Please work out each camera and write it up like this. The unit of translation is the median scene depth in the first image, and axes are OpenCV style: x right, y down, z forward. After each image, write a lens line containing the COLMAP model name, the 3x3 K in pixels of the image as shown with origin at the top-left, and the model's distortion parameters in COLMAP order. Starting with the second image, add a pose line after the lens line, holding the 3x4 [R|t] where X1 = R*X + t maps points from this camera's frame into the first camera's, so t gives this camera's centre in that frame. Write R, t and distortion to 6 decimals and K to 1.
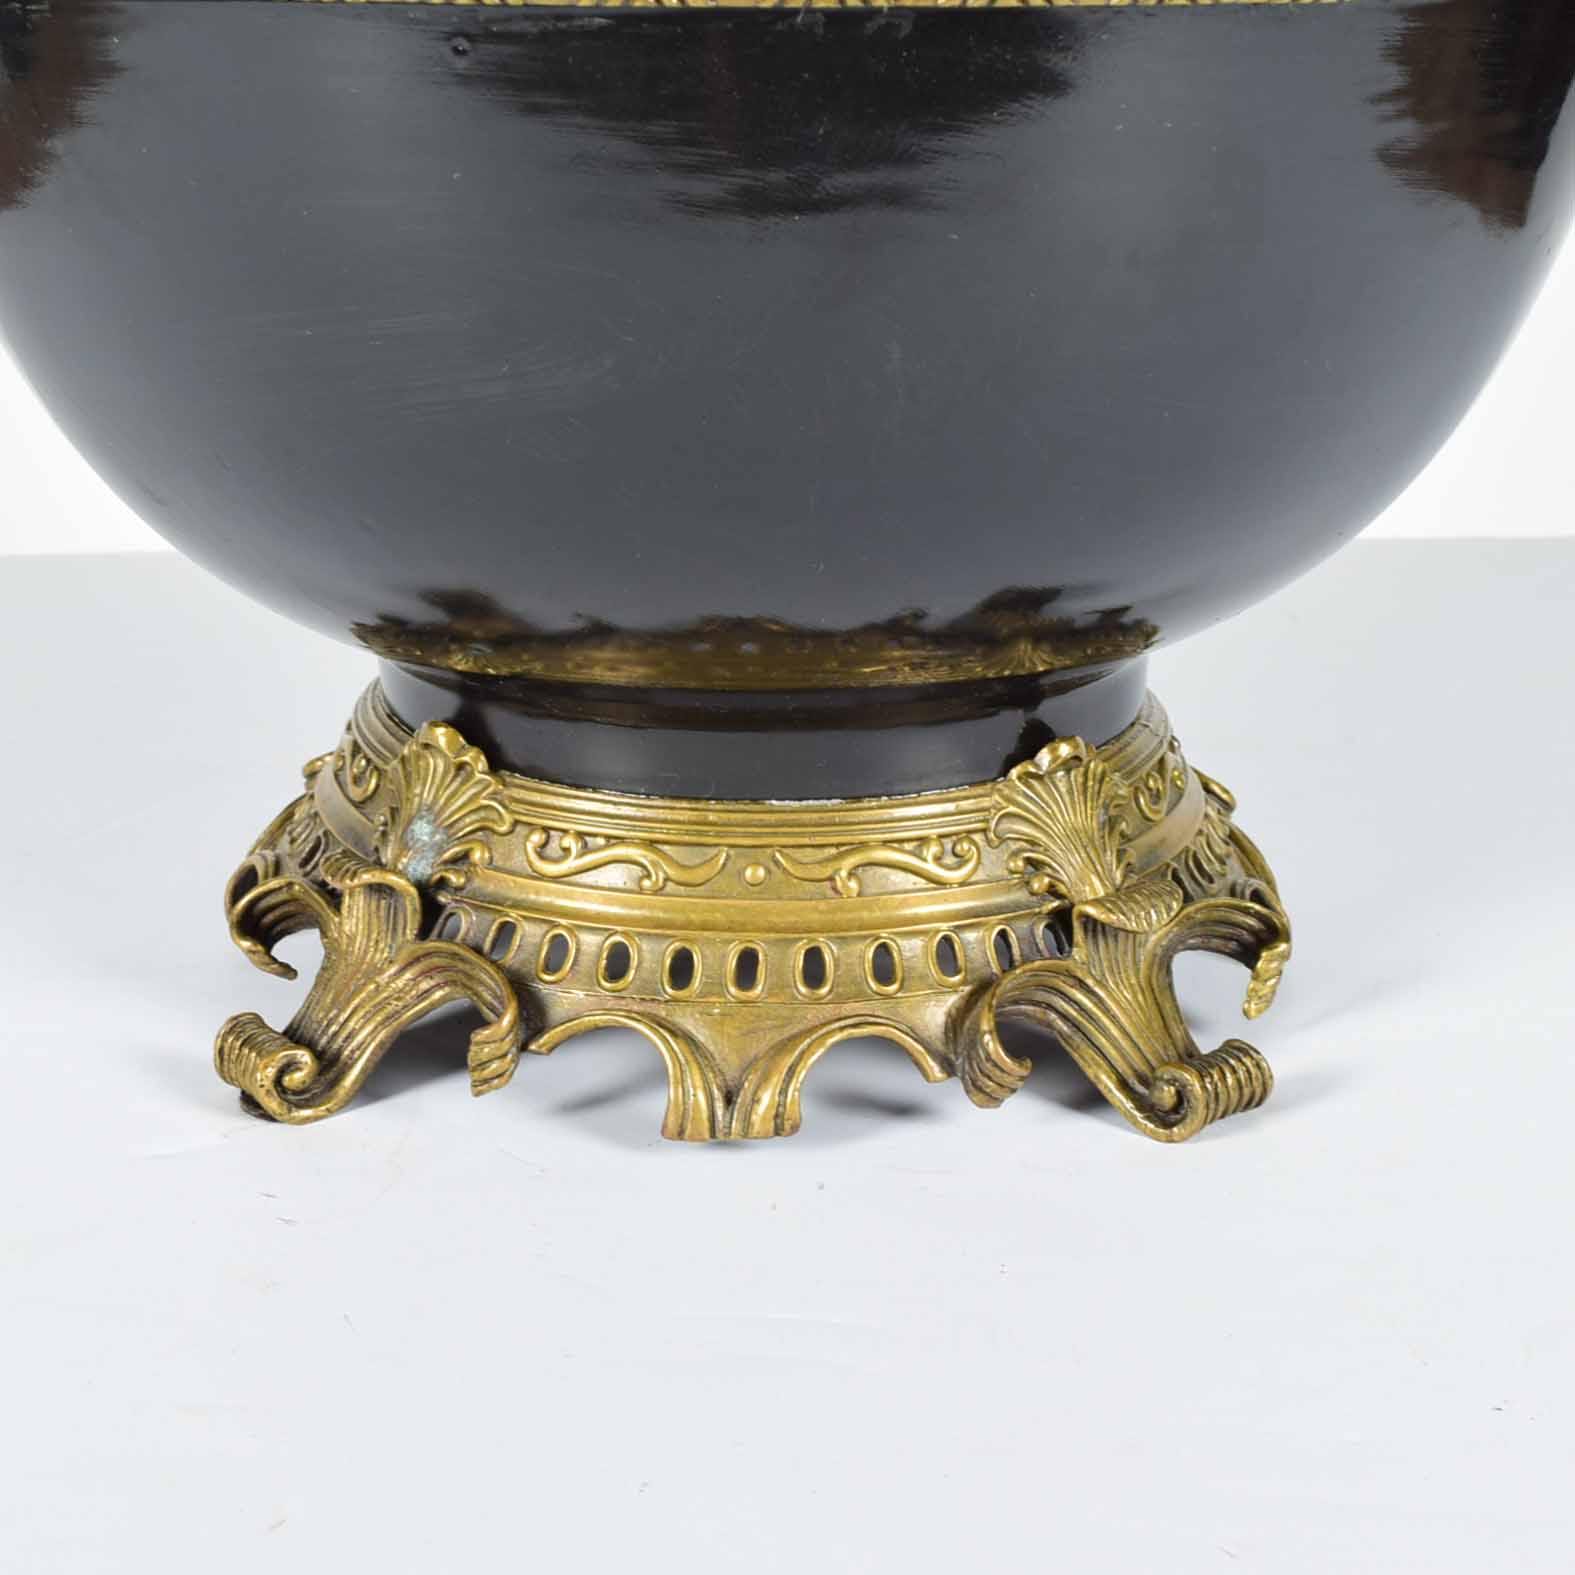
lens RADIAL K [[2945.9, 0, 792.3], [0, 2945.9, 827.5], [0, 0, 1]] dist [0.042777, 0.005925]
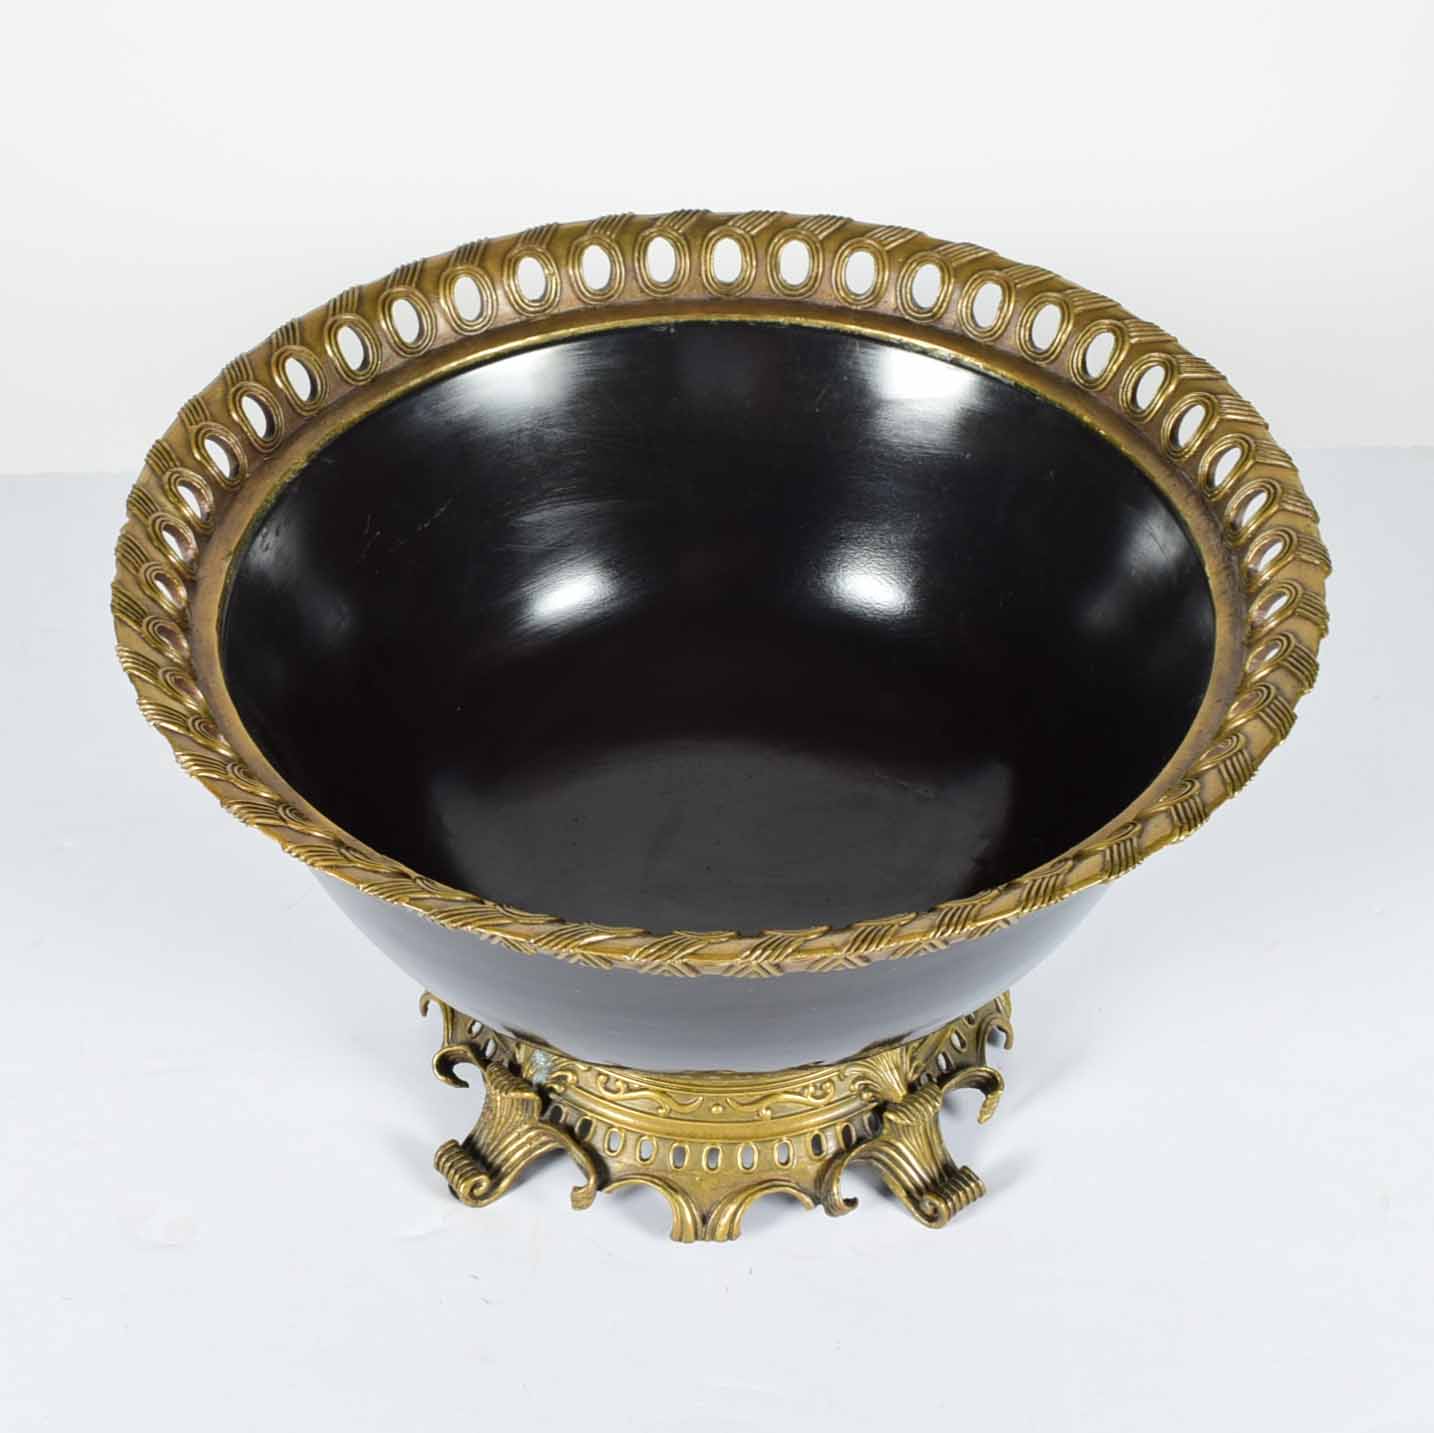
lens RADIAL K [[2682.2, 0, 721.4], [0, 2682.2, 752.9], [0, 0, 1]] dist [0.042777, 0.005925]
pose [[0.999992, 0.001162, -0.003783, -0.003510], [0.000228, 0.937398, 0.348259, -0.794543], [0.003951, -0.348257, 0.937391, -0.548152]]
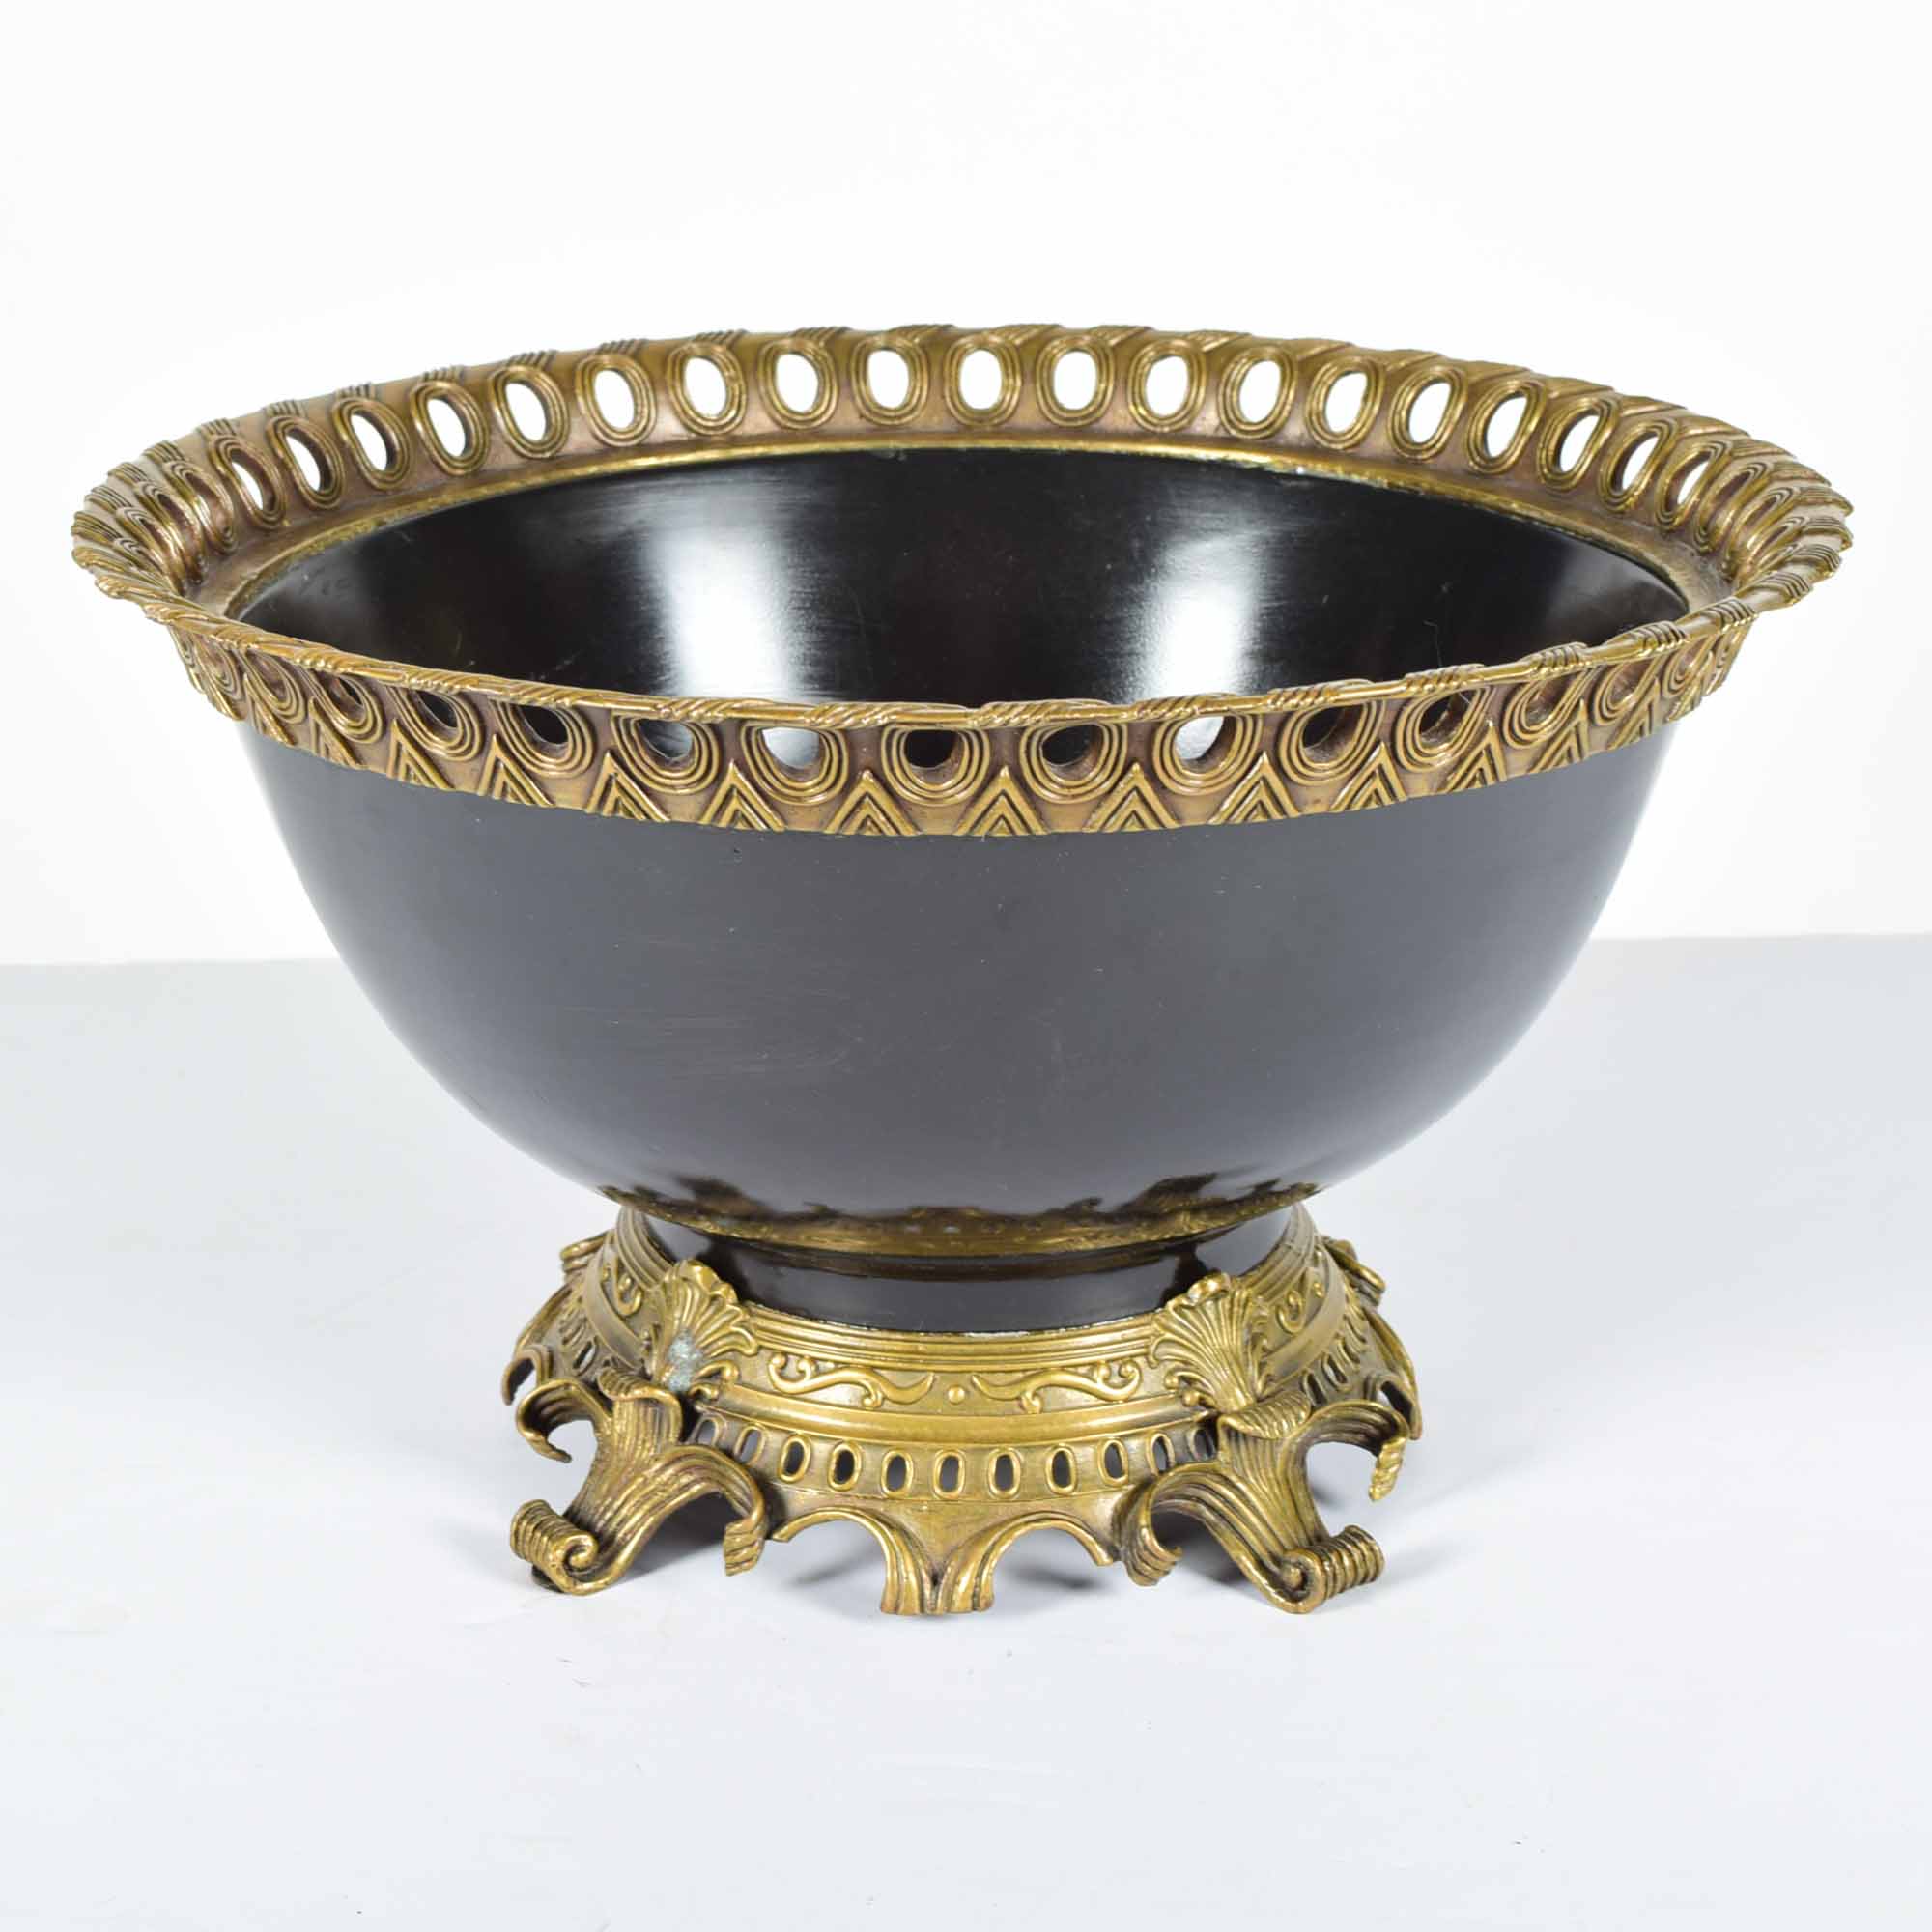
lens RADIAL K [[3872.9, 0, 966.0], [0, 3872.9, 966.0], [0, 0, 1]] dist [0.056032, 0.025199]
pose [[0.999837, -0.001501, -0.018009, 0.020282], [0.001347, 0.999963, -0.008529, -0.145581], [0.018022, 0.008504, 0.999801, -0.600967]]
